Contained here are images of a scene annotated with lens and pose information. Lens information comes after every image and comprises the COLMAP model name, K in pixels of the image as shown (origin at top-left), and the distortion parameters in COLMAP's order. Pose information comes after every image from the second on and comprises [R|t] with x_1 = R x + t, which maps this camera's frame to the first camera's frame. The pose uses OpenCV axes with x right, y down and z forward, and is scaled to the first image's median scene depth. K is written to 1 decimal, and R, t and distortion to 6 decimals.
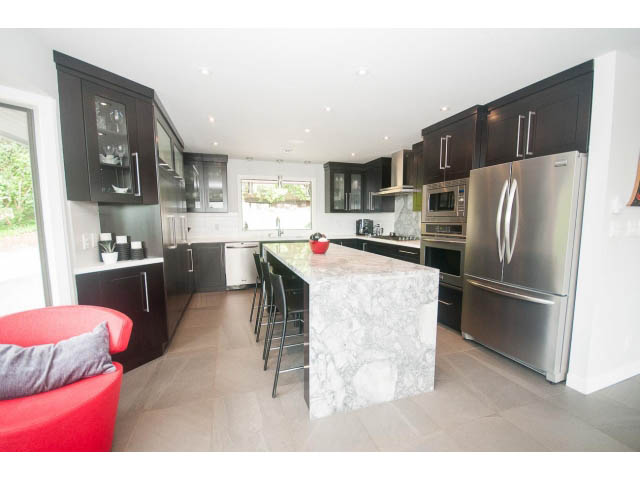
lens RADIAL K [[295.1, 0, 330.8], [0, 295.1, 249.5], [0, 0, 1]] dist [0.002796, -0.012630]
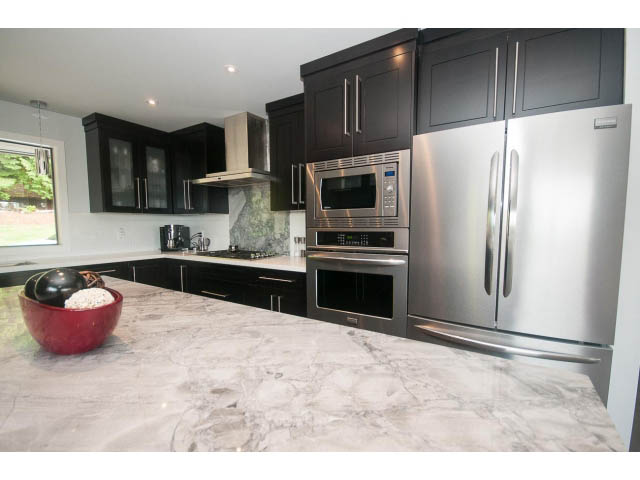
lens RADIAL K [[295.1, 0, 330.8], [0, 295.1, 249.5], [0, 0, 1]] dist [0.002796, -0.012630]
pose [[0.788095, -0.051093, 0.613430, -0.008547], [0.067514, 0.997712, -0.003637, -0.030562], [-0.611840, 0.044281, 0.789741, 0.355631]]
